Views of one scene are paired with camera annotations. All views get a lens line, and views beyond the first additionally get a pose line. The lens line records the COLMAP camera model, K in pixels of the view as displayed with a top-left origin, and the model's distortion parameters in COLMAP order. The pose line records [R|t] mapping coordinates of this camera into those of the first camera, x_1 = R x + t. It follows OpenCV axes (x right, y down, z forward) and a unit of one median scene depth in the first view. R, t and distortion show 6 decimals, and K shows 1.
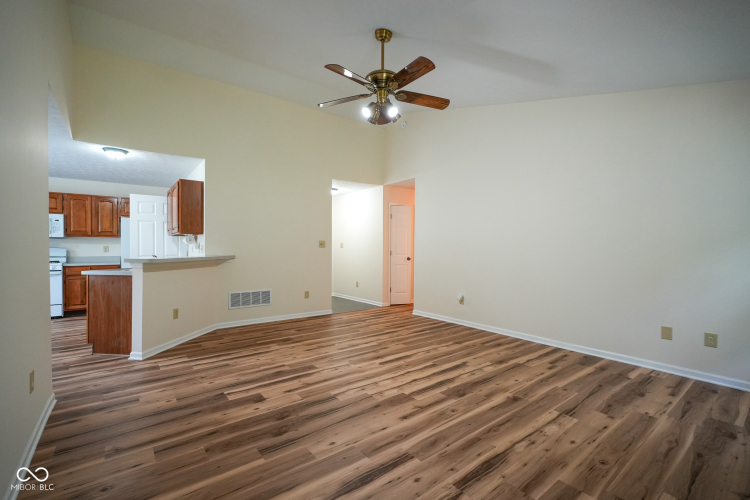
lens RADIAL K [[329.8, 0, 376.3], [0, 329.8, 245.8], [0, 0, 1]] dist [0.003976, 0.000716]
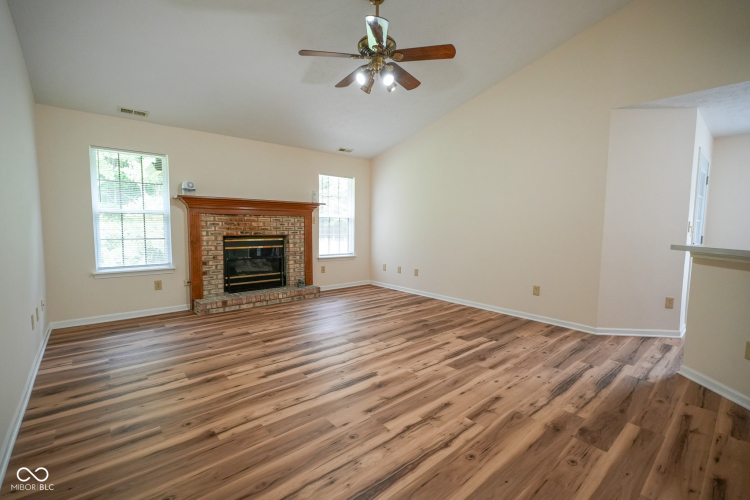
lens RADIAL K [[329.8, 0, 375.7], [0, 329.8, 249.4], [0, 0, 1]] dist [0.003976, 0.000716]
pose [[-0.998543, -0.012573, -0.052474, 0.048342], [-0.016309, 0.997315, 0.071388, 0.006646], [0.051435, 0.072139, -0.996067, 1.486670]]
